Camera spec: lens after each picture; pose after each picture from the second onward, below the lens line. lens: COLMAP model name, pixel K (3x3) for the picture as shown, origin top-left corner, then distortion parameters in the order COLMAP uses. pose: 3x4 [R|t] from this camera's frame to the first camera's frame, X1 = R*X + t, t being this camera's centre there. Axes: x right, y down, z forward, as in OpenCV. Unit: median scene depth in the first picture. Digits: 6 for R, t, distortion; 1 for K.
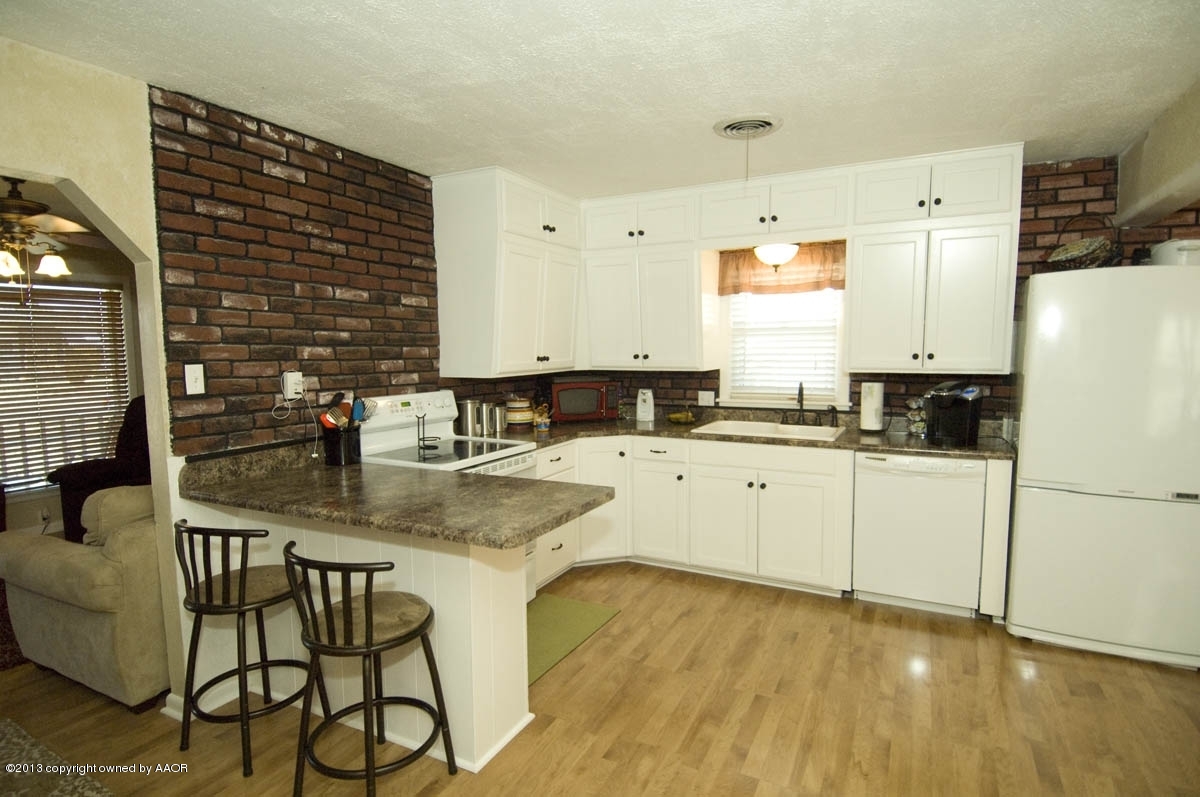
lens RADIAL K [[622.8, 0, 592.7], [0, 622.8, 403.6], [0, 0, 1]] dist [0.028692, -0.039050]
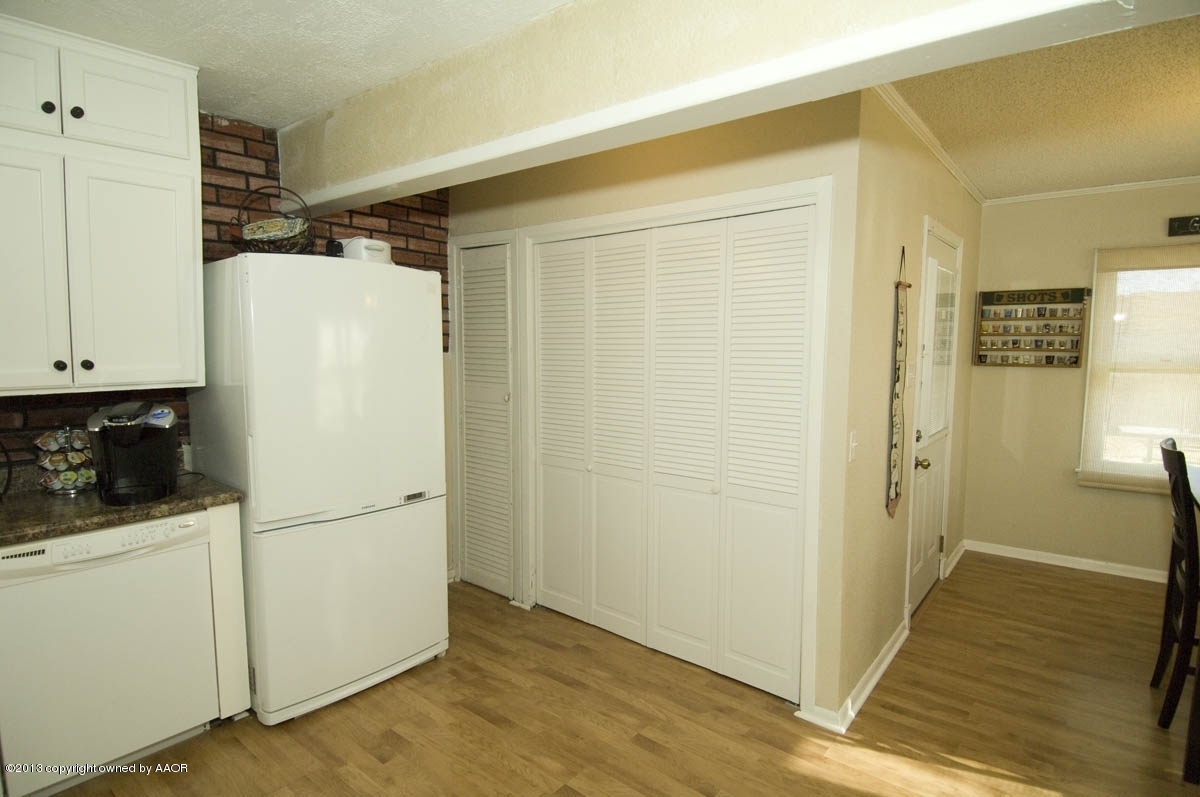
lens RADIAL K [[622.8, 0, 599.2], [0, 622.8, 403.9], [0, 0, 1]] dist [0.028692, -0.039050]
pose [[0.184383, -0.084655, 0.979202, 0.029048], [0.086685, 0.993802, 0.069594, -0.036502], [-0.979024, 0.072050, 0.190579, 0.403741]]
